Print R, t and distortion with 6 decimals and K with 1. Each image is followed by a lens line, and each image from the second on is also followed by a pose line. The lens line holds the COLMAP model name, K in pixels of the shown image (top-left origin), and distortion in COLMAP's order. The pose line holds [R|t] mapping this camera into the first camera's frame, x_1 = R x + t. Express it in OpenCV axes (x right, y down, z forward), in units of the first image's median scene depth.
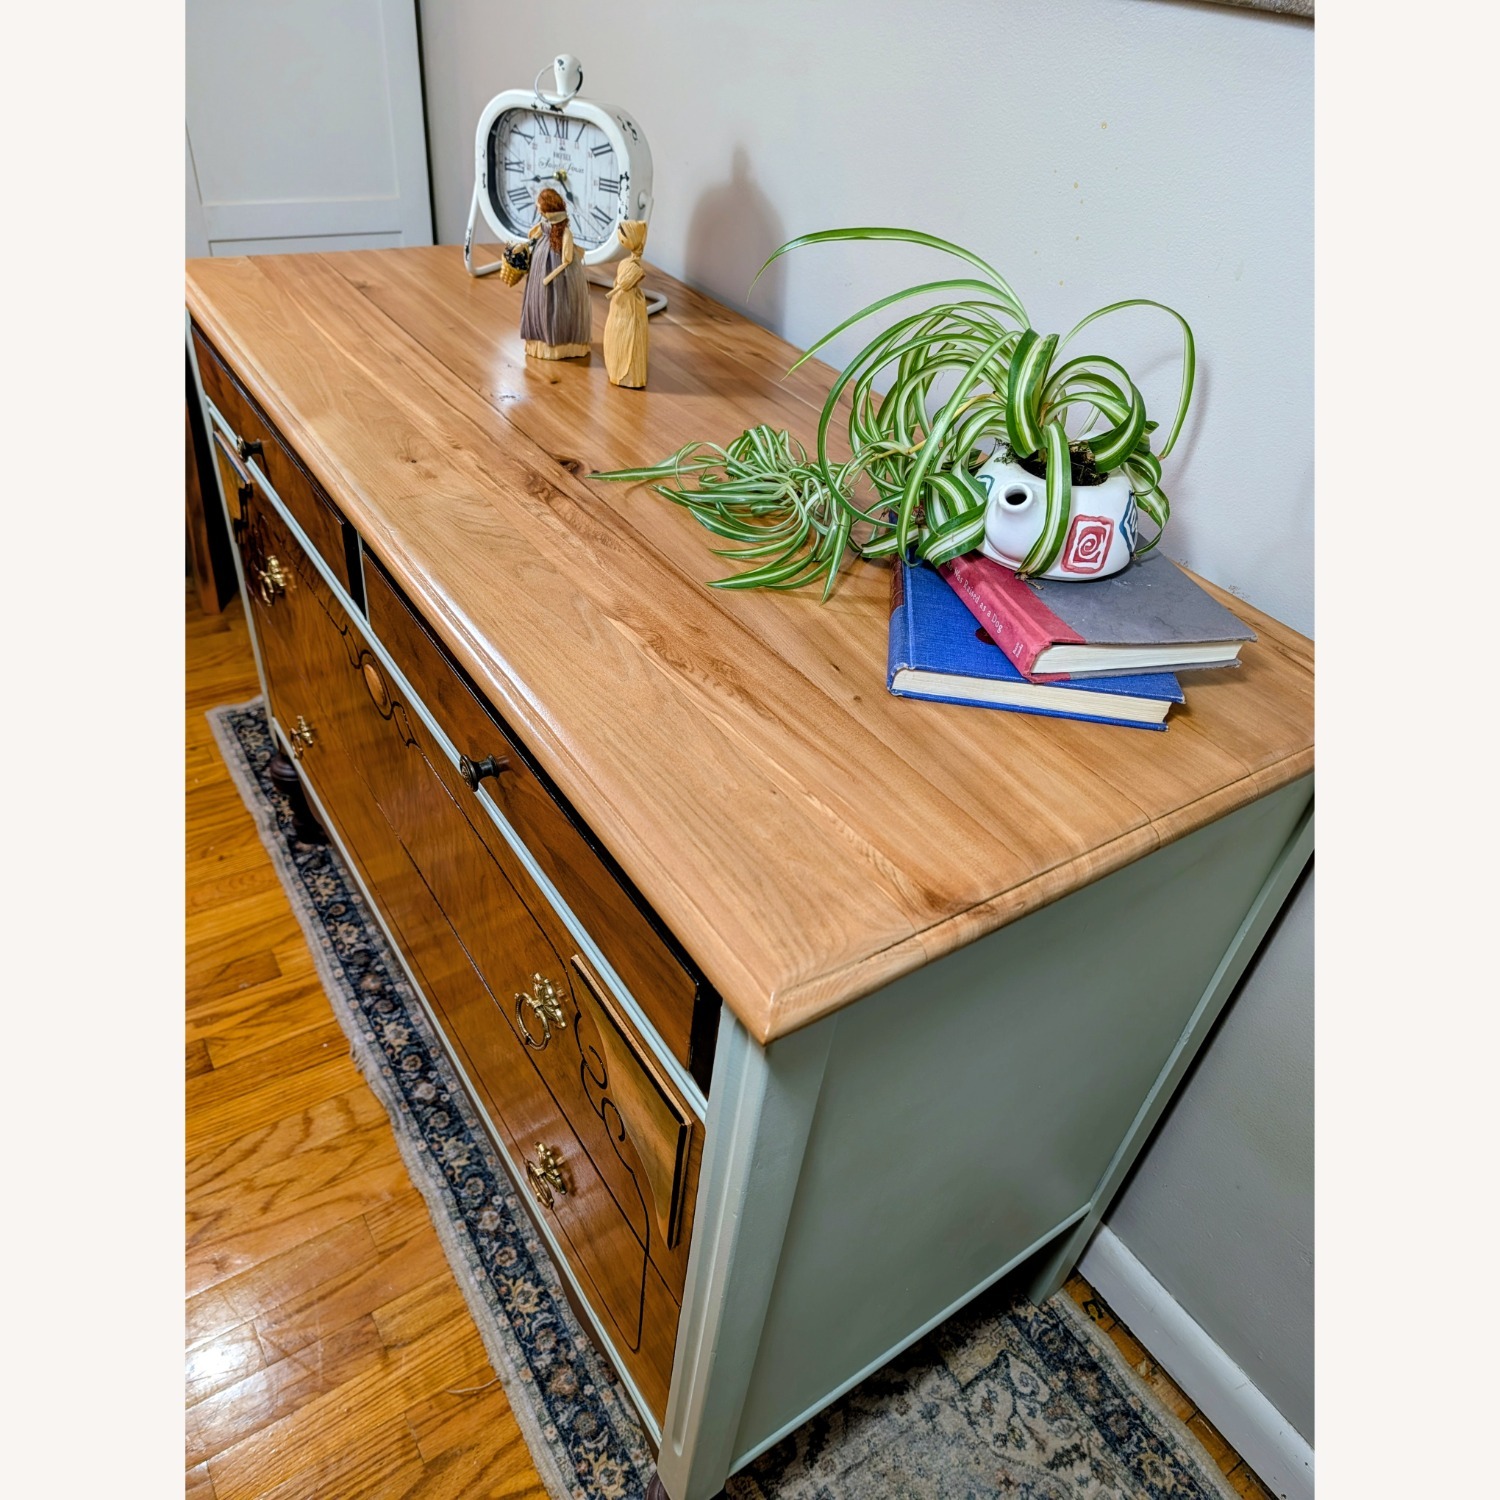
lens RADIAL K [[1082.8, 0, 786.2], [0, 1082.8, 767.6], [0, 0, 1]] dist [0.008391, 0.002724]
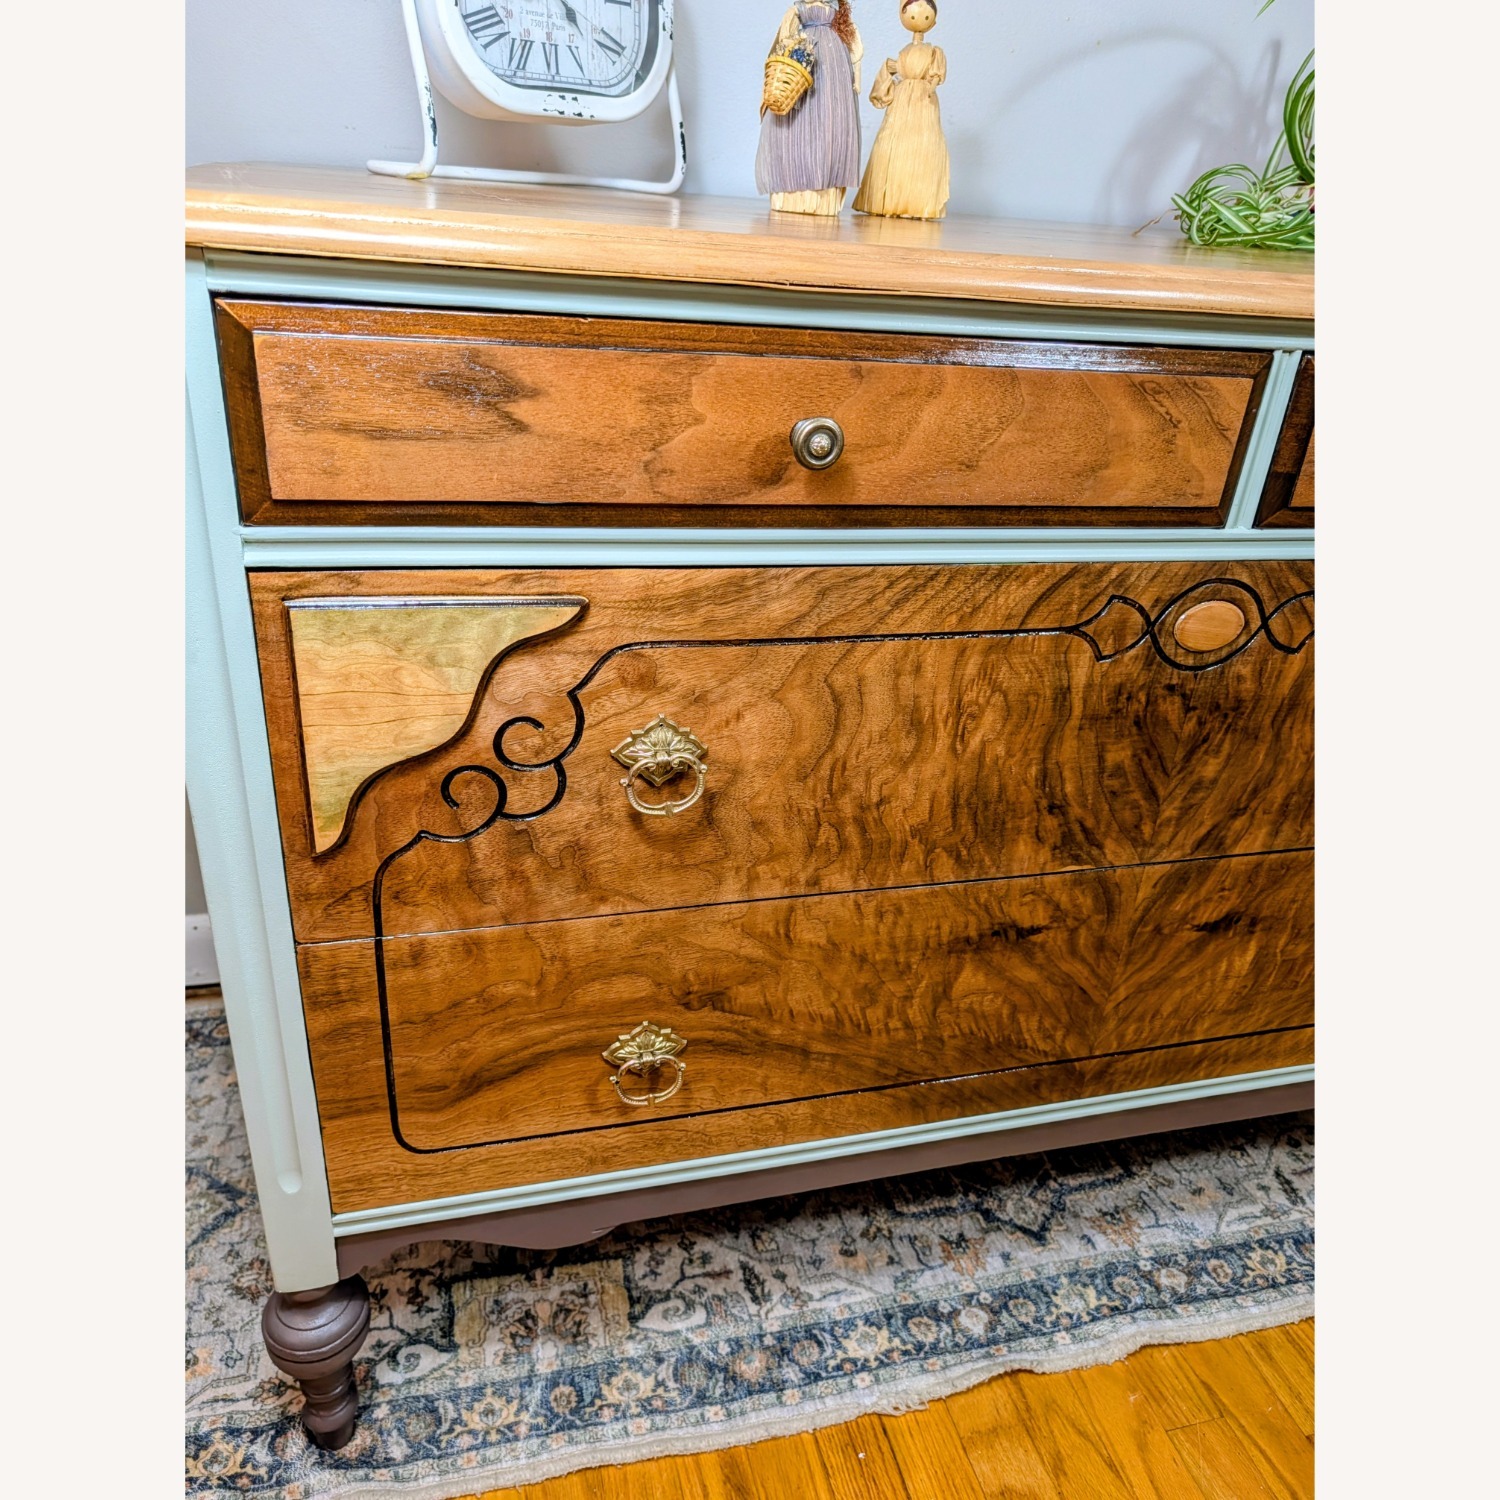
lens RADIAL K [[1080.3, 0, 739.8], [0, 1080.3, 734.3], [0, 0, 1]] dist [0.019681, -0.022841]
pose [[0.355881, -0.508874, 0.783834, -0.773669], [0.555532, 0.789658, 0.260429, -0.268534], [-0.751487, 0.342763, 0.563720, 0.628987]]
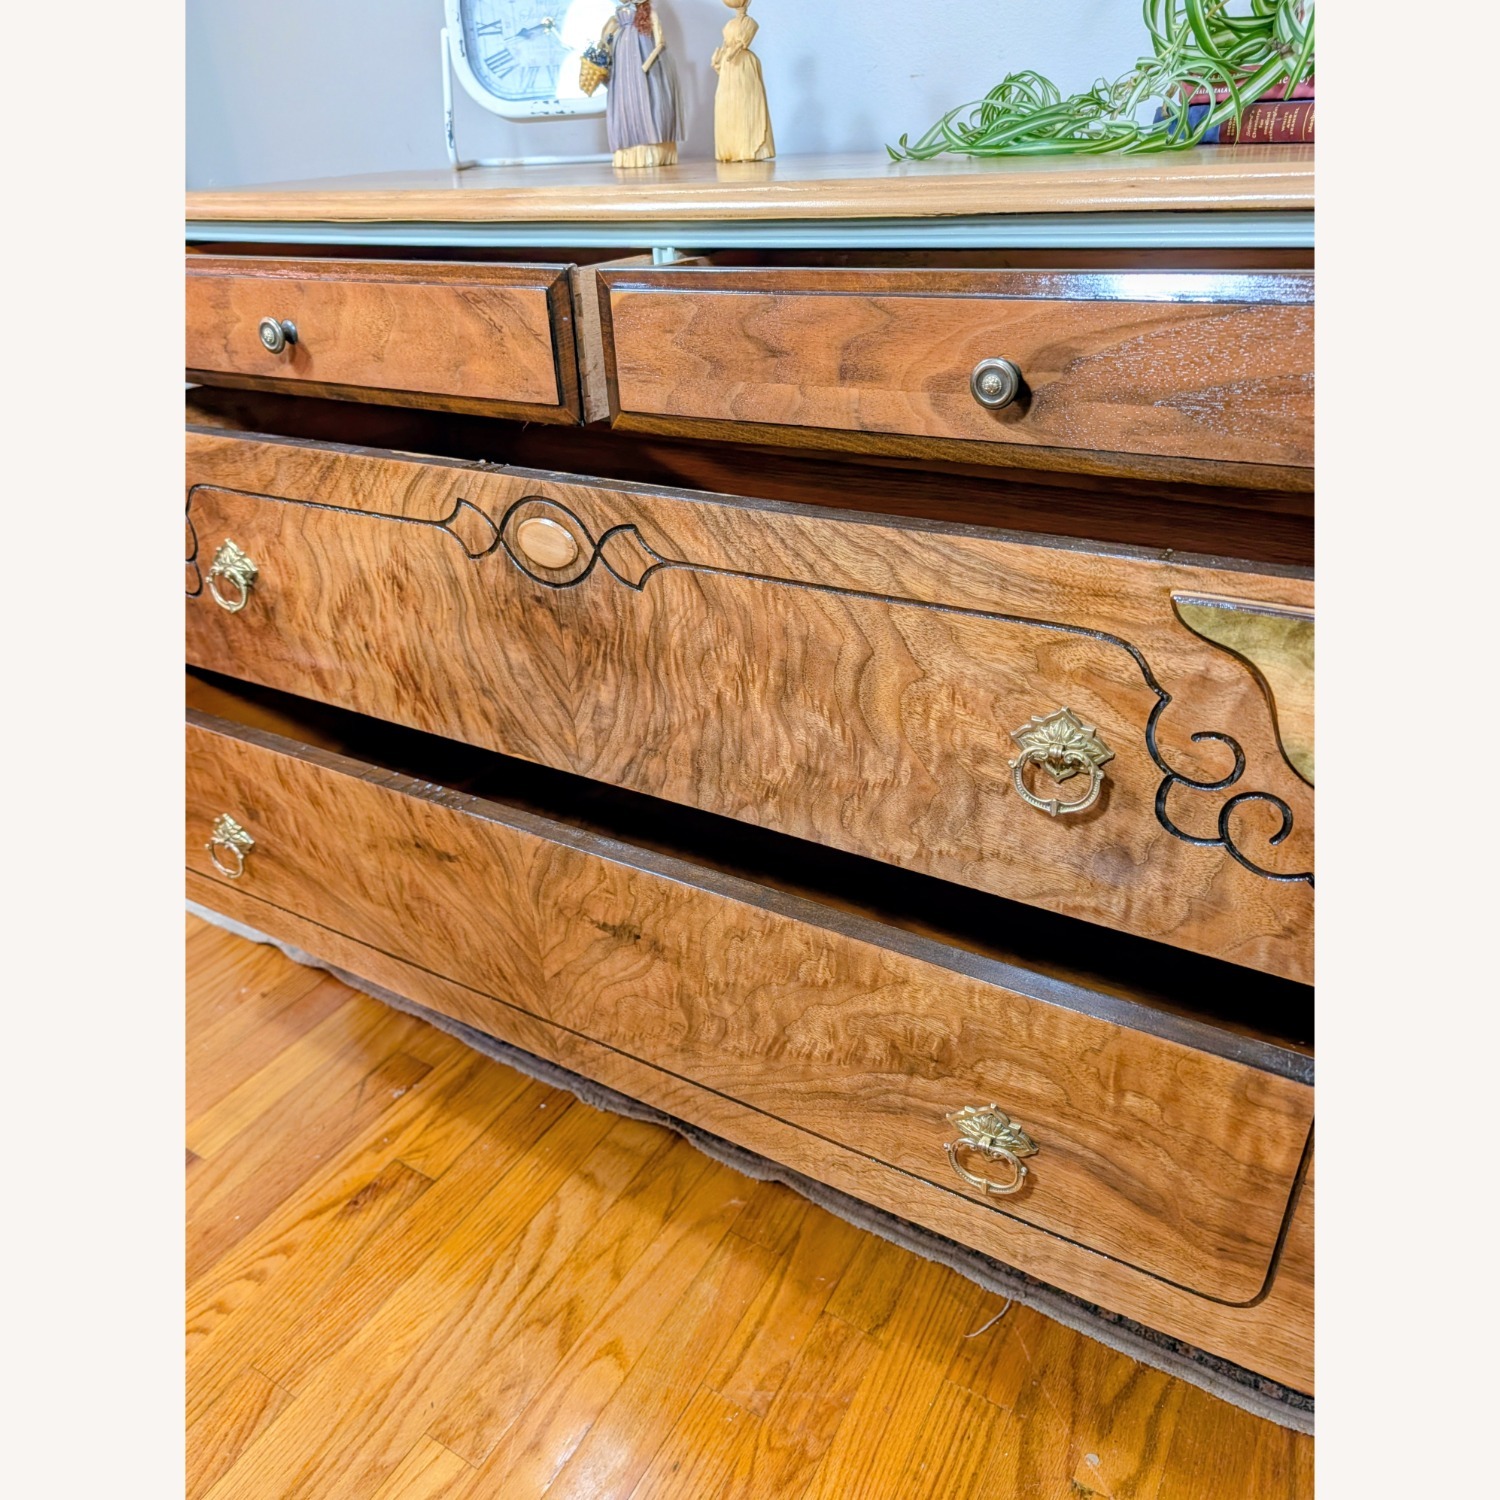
lens RADIAL K [[1102.0, 0, 751.8], [0, 1102.0, 771.5], [0, 0, 1]] dist [-0.000303, 0.001134]
pose [[0.899626, -0.338367, 0.276010, -0.373042], [0.371368, 0.925370, -0.076003, 0.126793], [-0.229694, 0.170875, 0.958145, 0.207561]]
